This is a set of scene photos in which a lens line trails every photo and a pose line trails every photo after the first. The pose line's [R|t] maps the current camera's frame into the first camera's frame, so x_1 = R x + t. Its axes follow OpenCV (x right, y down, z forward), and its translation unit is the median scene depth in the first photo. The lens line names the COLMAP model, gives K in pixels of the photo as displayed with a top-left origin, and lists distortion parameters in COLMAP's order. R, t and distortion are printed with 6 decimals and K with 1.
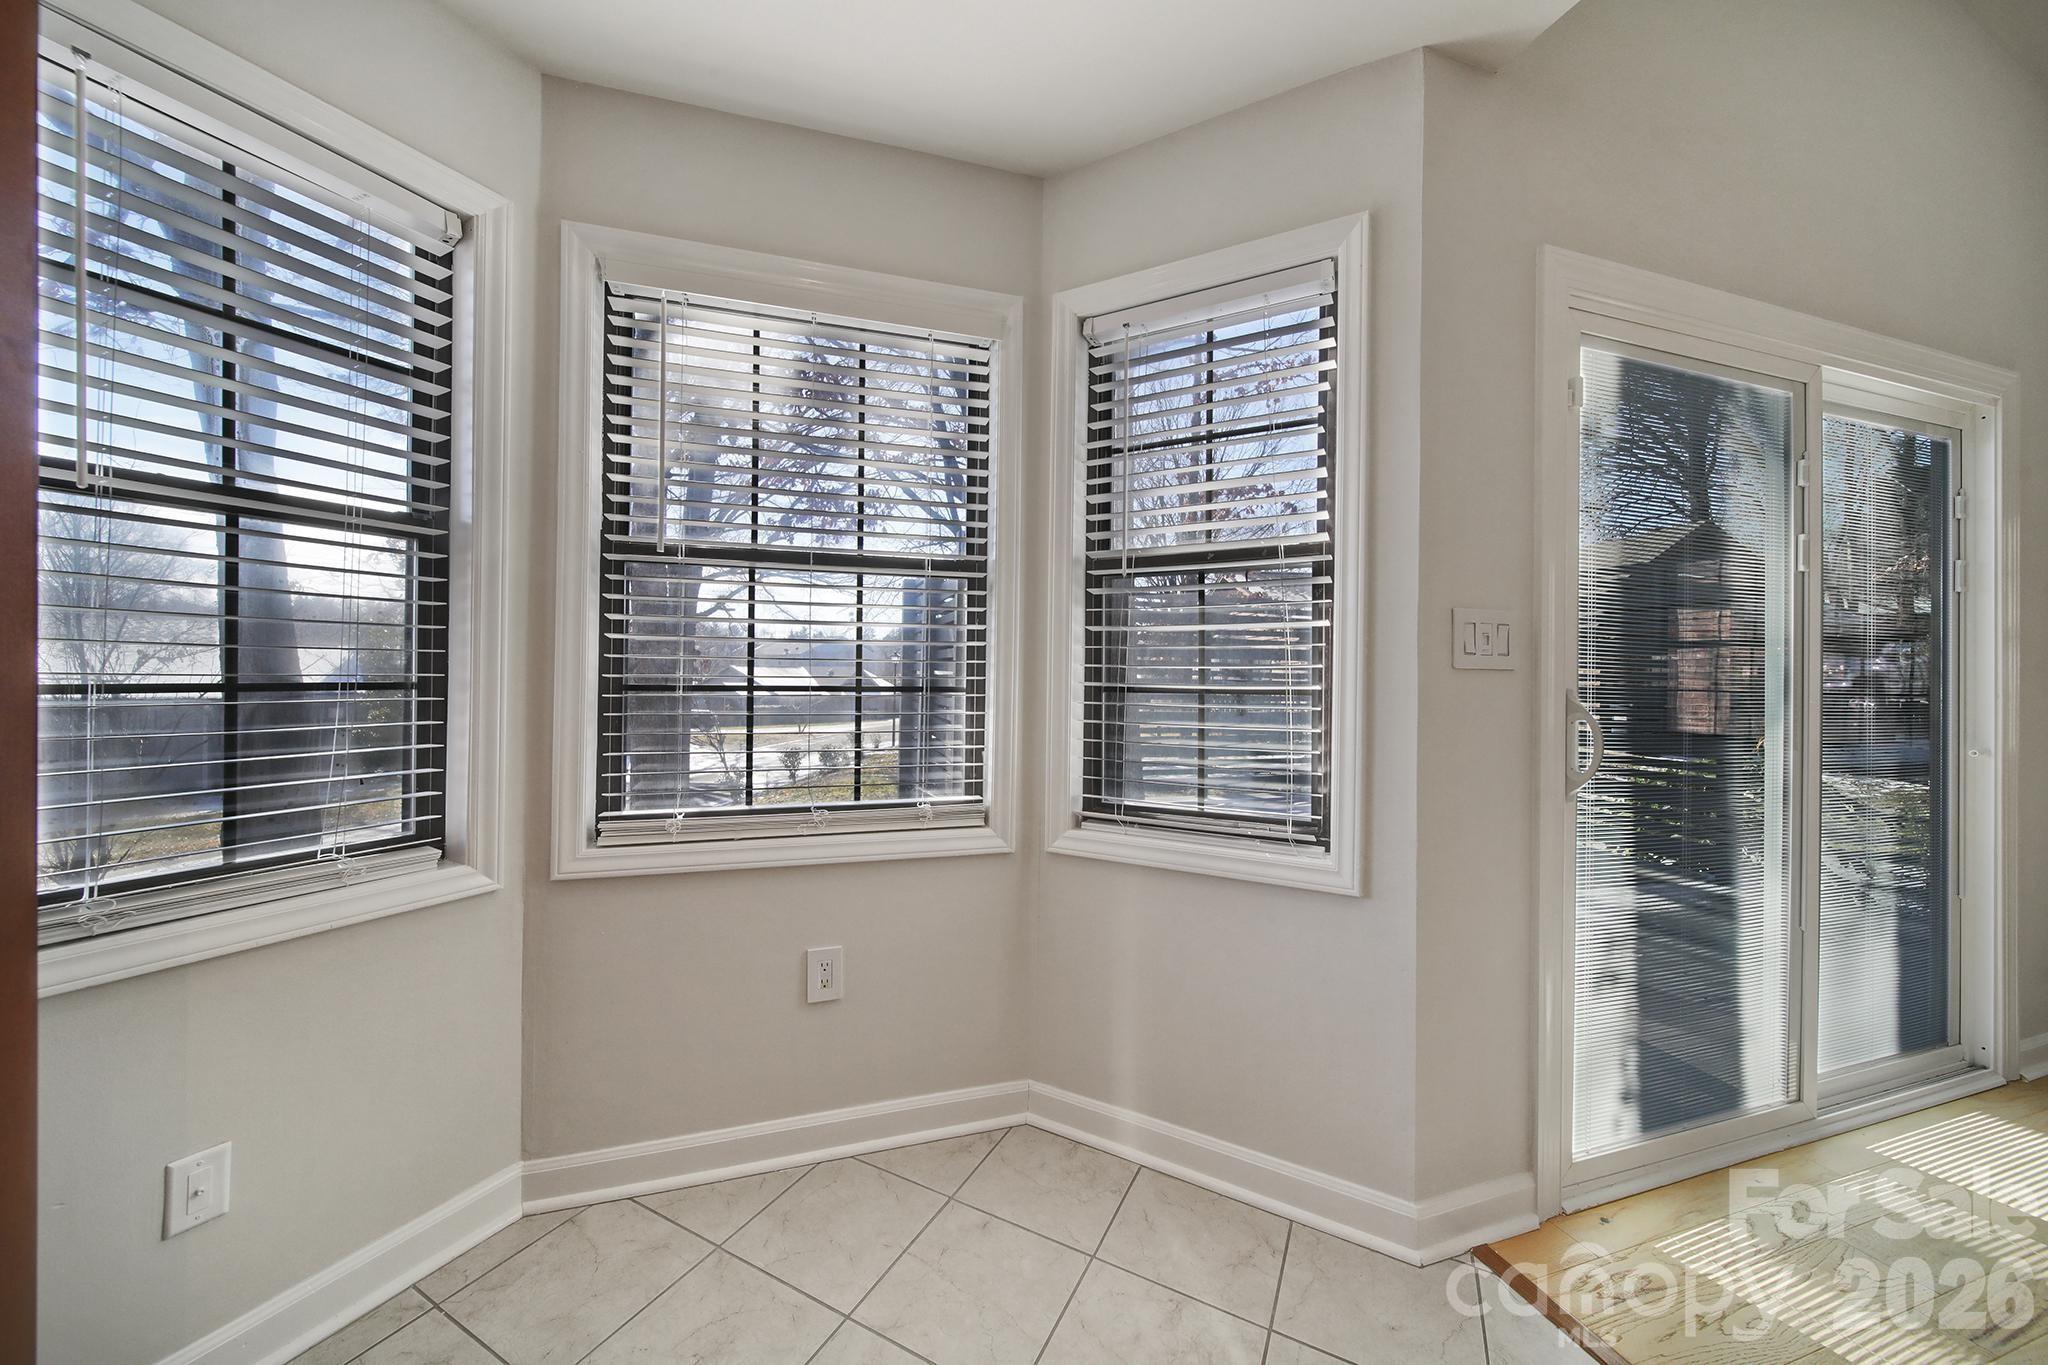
lens RADIAL K [[720.4, 0, 1037.6], [0, 720.4, 663.1], [0, 0, 1]] dist [-0.002089, -0.000944]
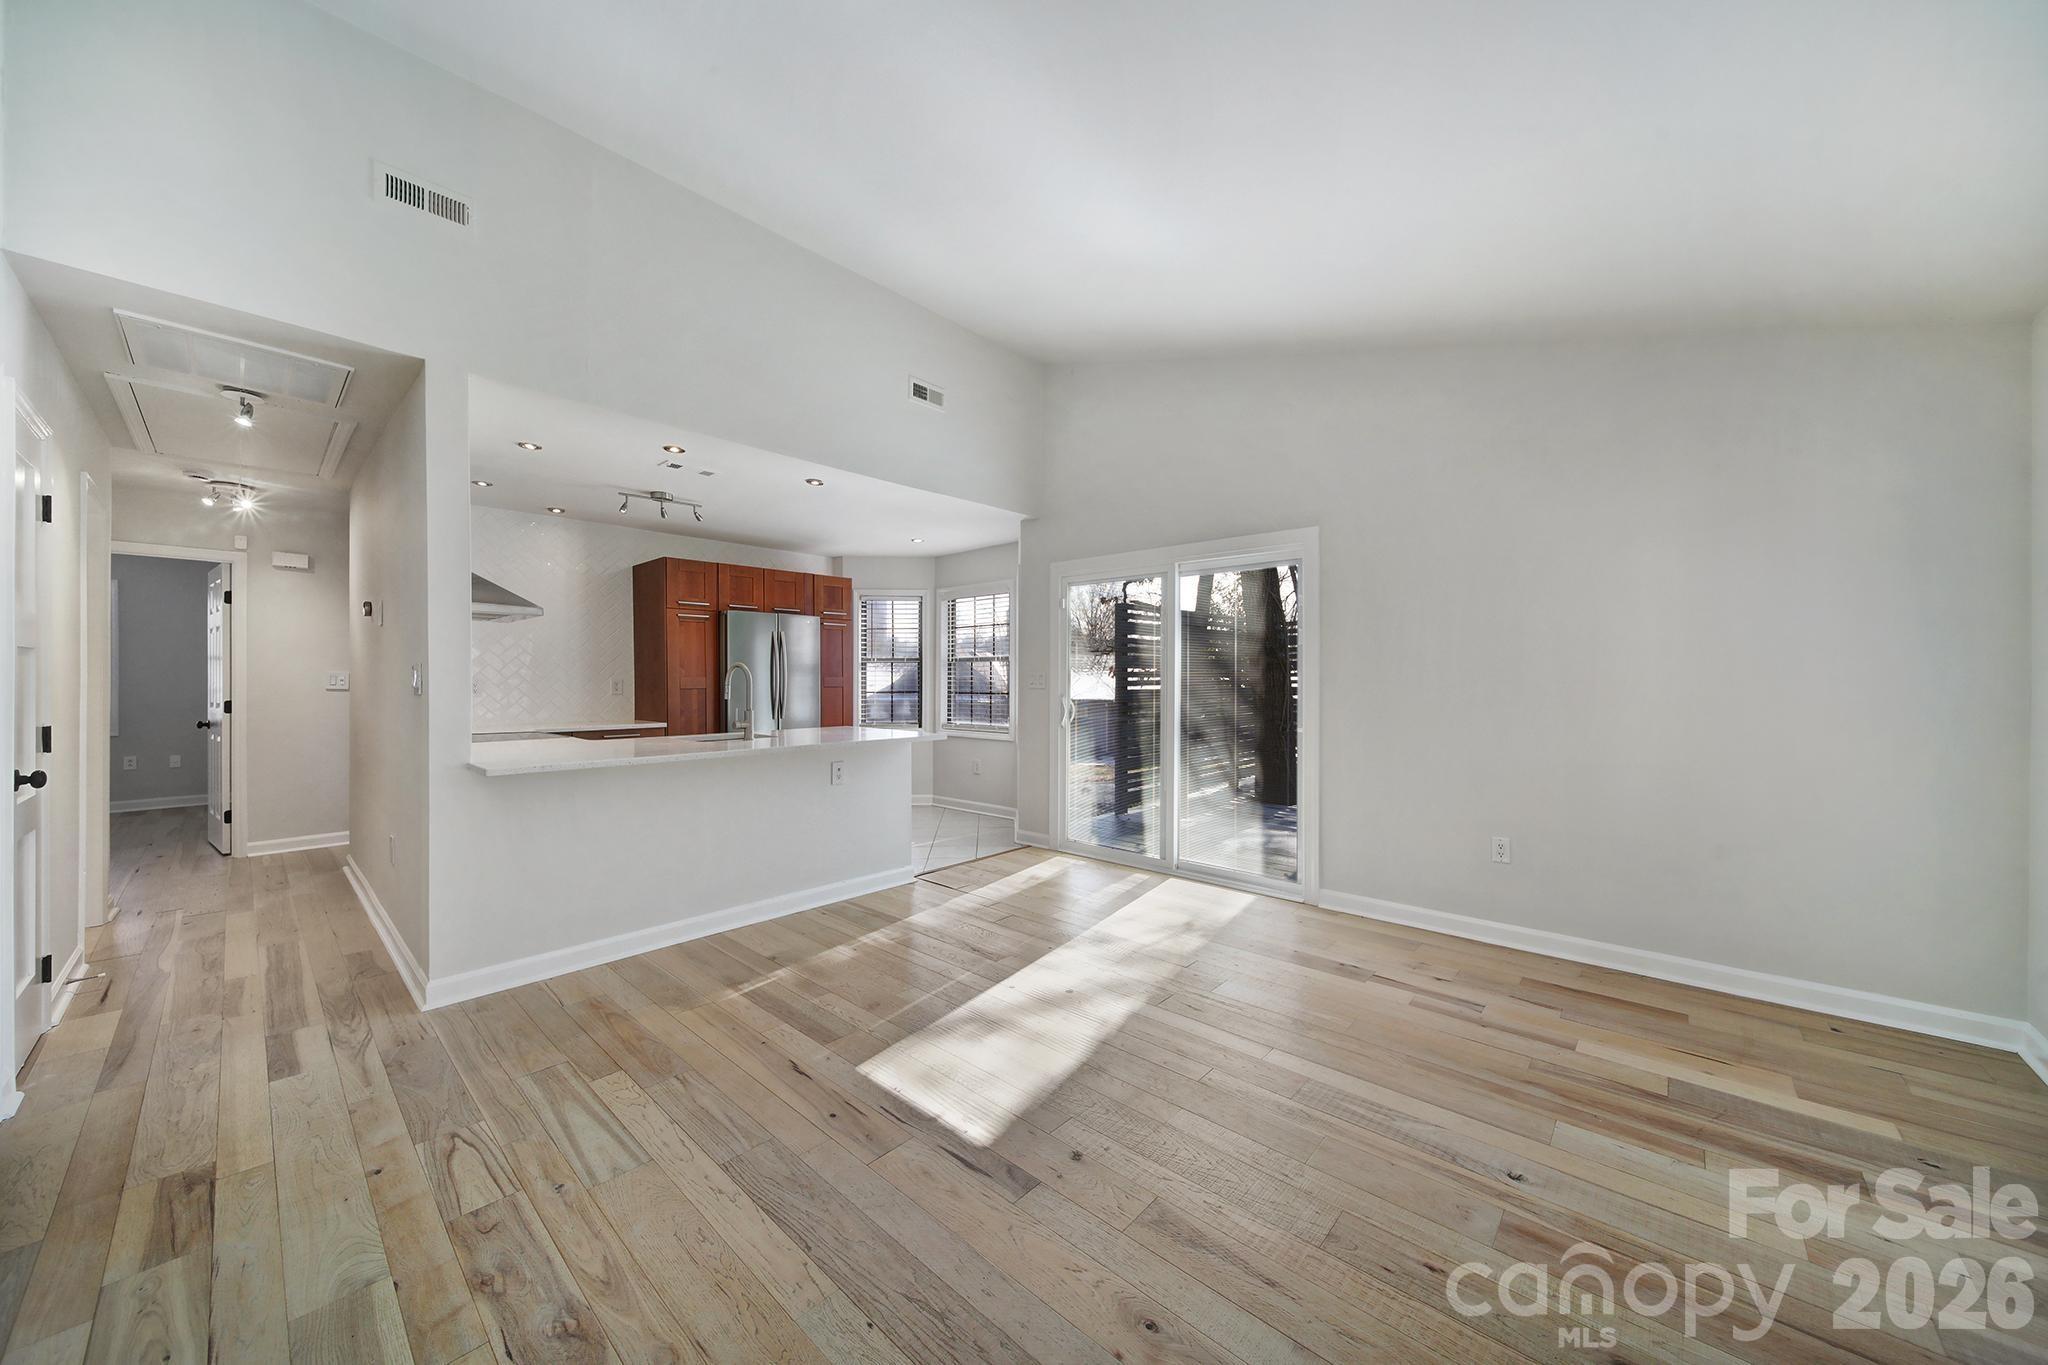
lens RADIAL K [[720.4, 0, 1025.9], [0, 720.4, 681.8], [0, 0, 1]] dist [-0.002089, -0.000944]
pose [[0.504689, -0.010004, -0.863243, 3.039812], [0.014863, 0.999885, -0.002897, -0.012354], [0.863173, -0.011368, 0.504780, -0.700952]]
